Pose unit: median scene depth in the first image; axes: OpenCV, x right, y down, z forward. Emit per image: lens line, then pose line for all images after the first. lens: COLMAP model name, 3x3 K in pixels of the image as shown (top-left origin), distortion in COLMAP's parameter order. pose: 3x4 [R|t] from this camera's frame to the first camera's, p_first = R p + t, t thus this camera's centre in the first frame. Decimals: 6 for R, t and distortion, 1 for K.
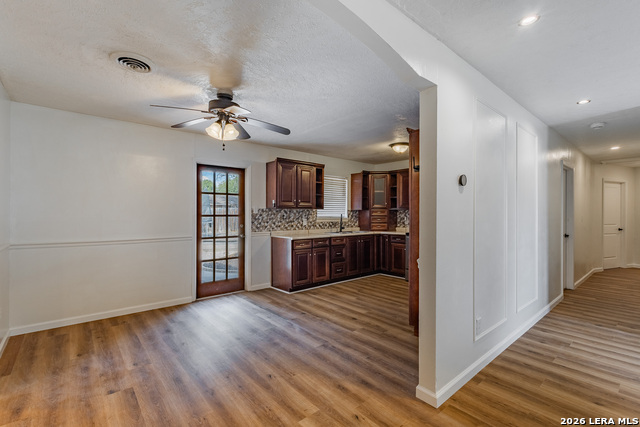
lens RADIAL K [[293.3, 0, 319.5], [0, 293.3, 217.9], [0, 0, 1]] dist [0.008582, -0.002736]
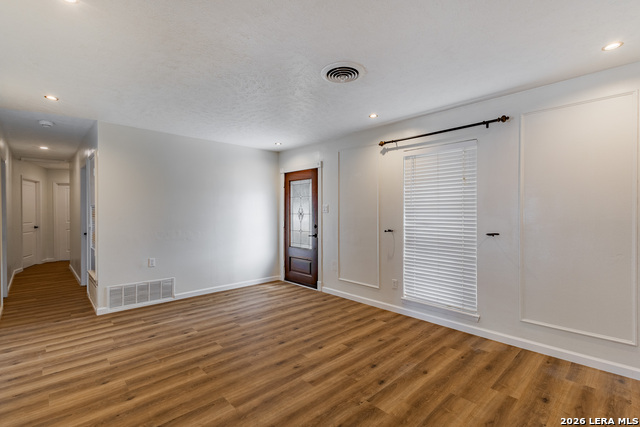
lens RADIAL K [[293.3, 0, 321.7], [0, 293.3, 215.1], [0, 0, 1]] dist [0.008582, -0.002736]
pose [[-0.058701, -0.017769, 0.998117, -0.097916], [0.020208, 0.999616, 0.018984, -0.003196], [-0.998071, 0.021284, -0.058319, 0.114087]]
